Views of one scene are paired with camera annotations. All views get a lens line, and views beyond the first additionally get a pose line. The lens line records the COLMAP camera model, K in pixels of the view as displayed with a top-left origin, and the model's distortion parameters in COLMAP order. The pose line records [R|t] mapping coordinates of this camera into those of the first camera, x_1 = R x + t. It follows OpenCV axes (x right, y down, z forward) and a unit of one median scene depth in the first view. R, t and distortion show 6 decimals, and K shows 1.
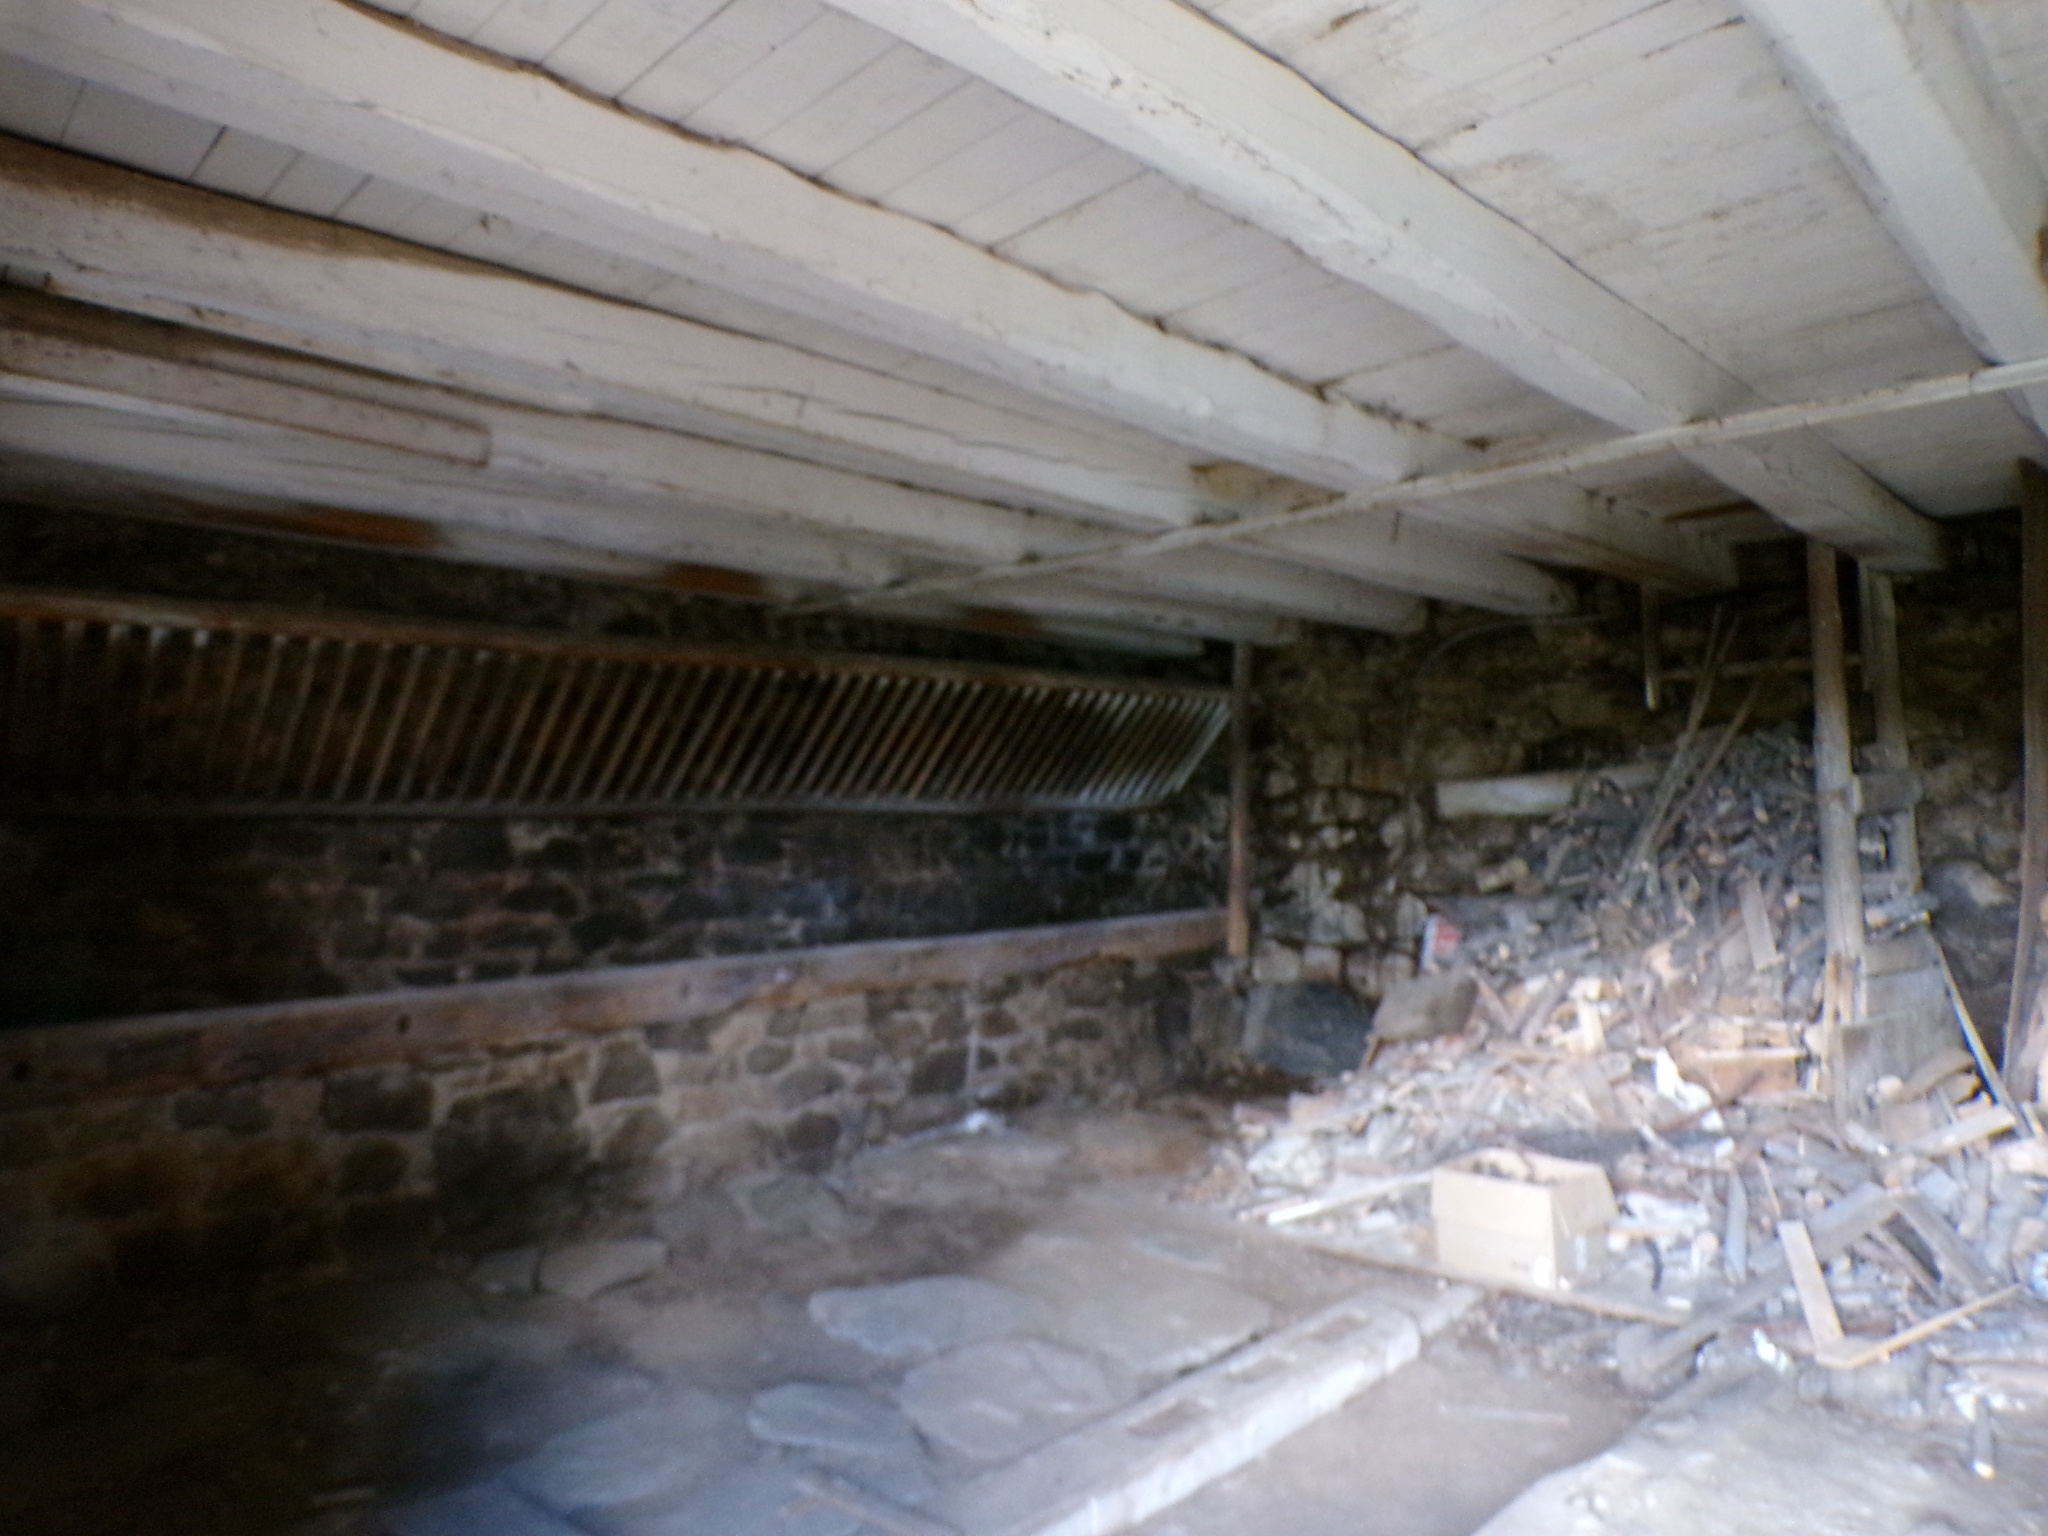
lens RADIAL K [[1383.9, 0, 1016.2], [0, 1383.9, 773.9], [0, 0, 1]] dist [-0.040512, 0.020711]
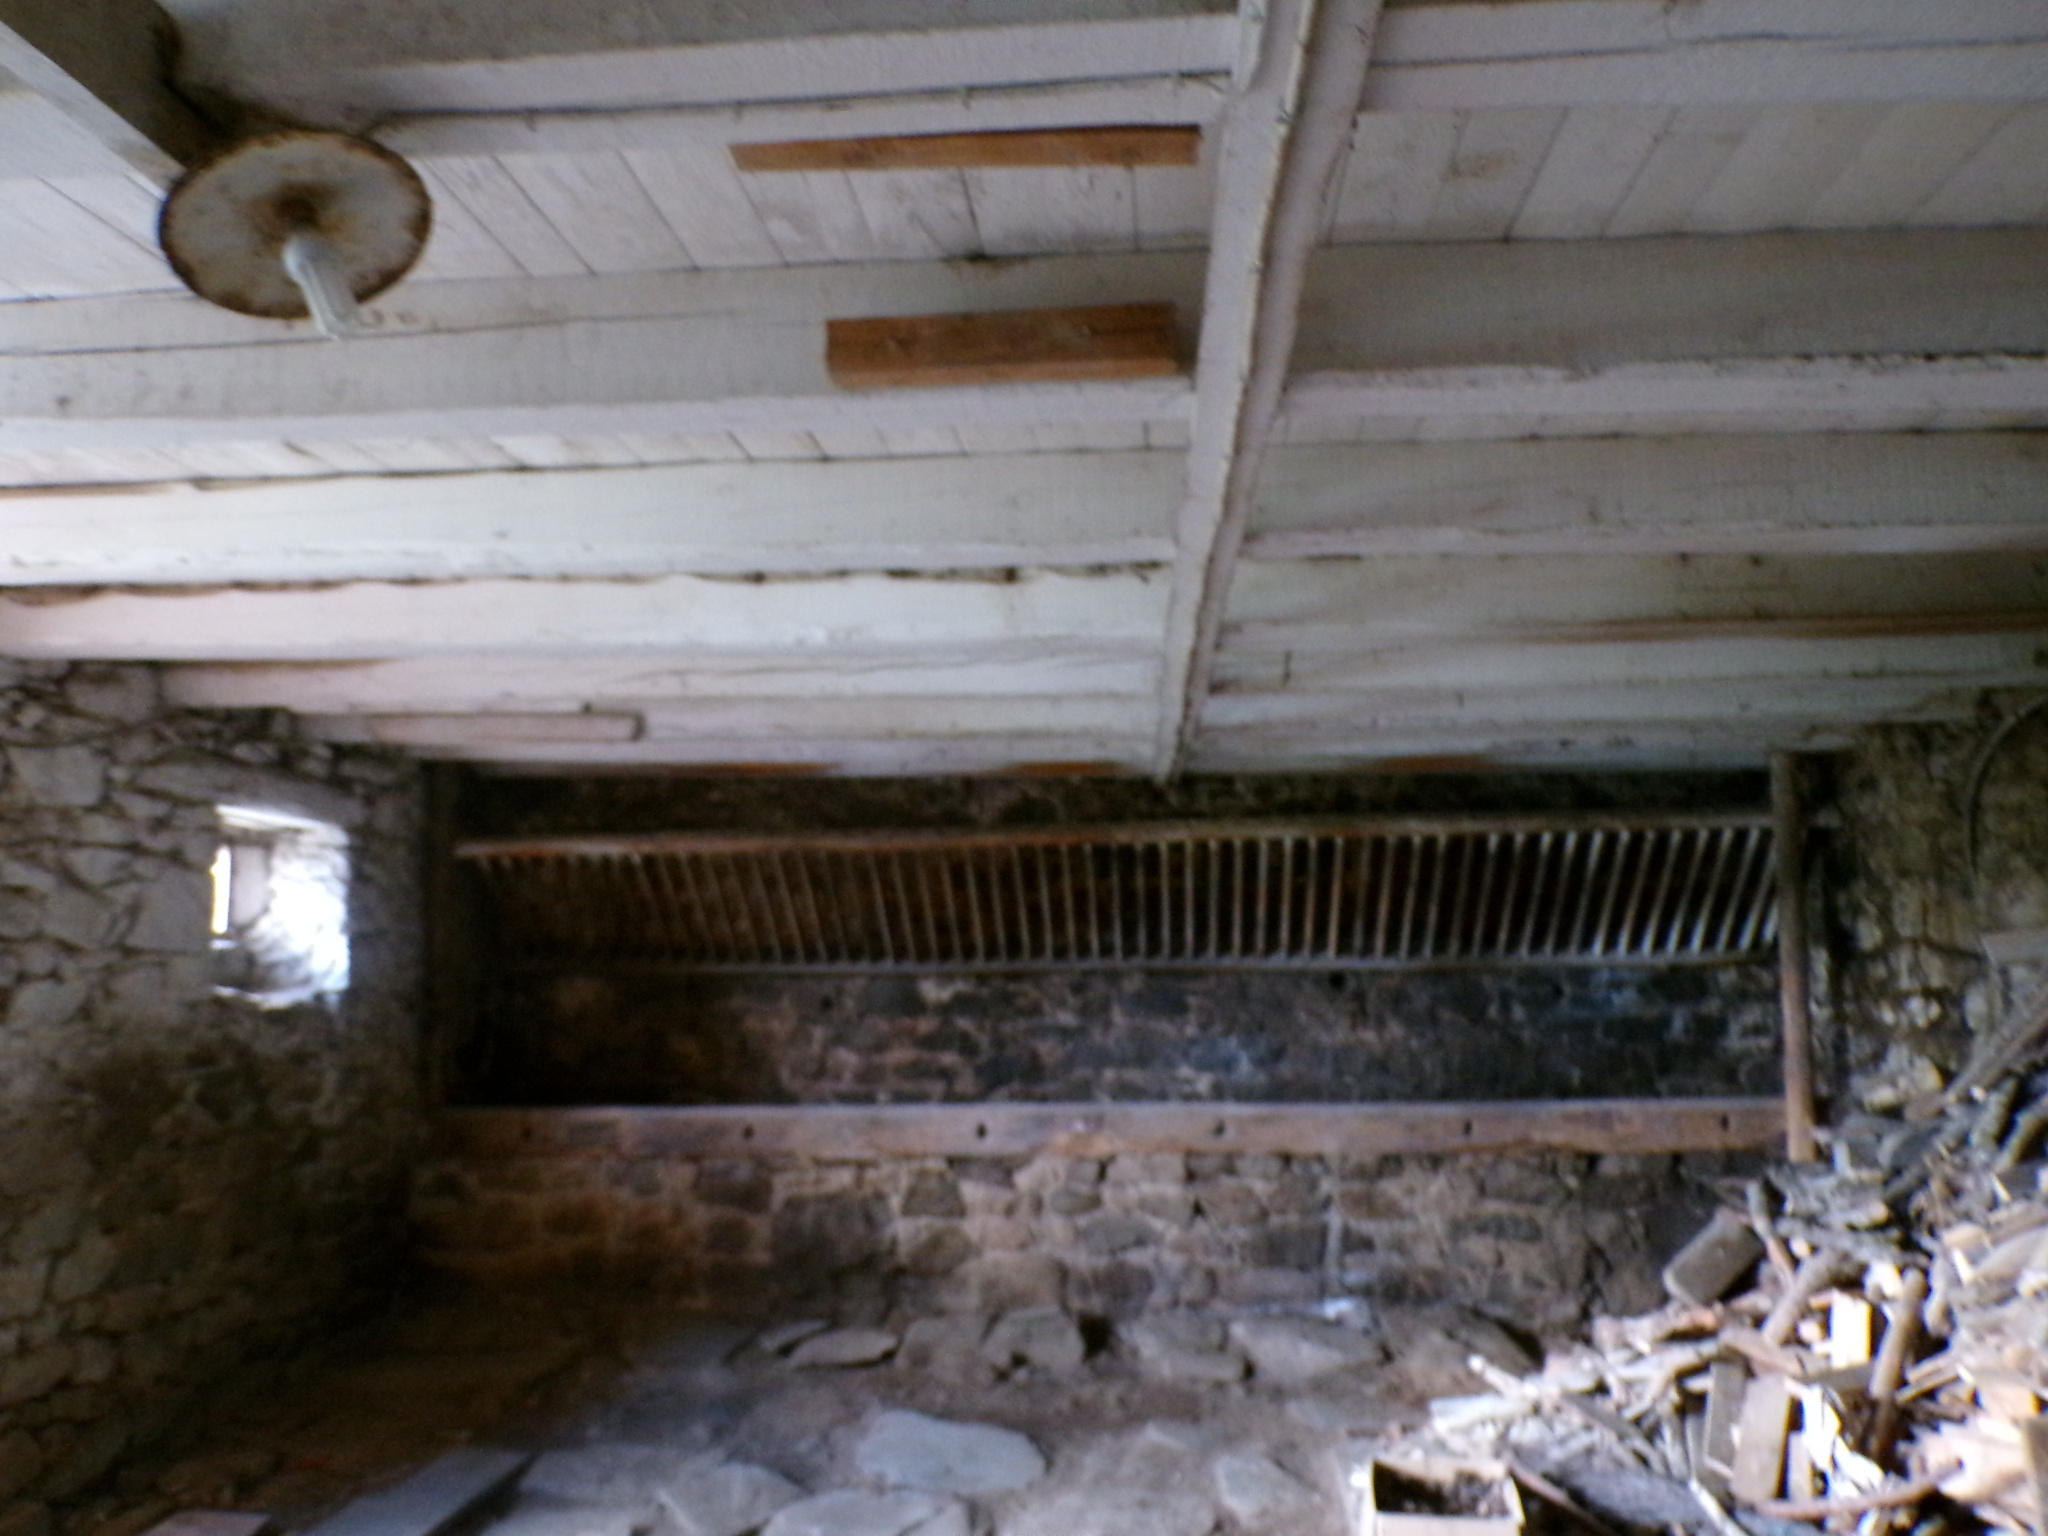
lens RADIAL K [[1383.9, 0, 1016.2], [0, 1383.9, 773.9], [0, 0, 1]] dist [-0.040512, 0.020711]
pose [[0.641571, -0.086338, -0.762189, 0.616668], [0.025148, 0.995479, -0.091595, -0.030023], [0.766651, 0.039597, 0.640842, 0.243562]]
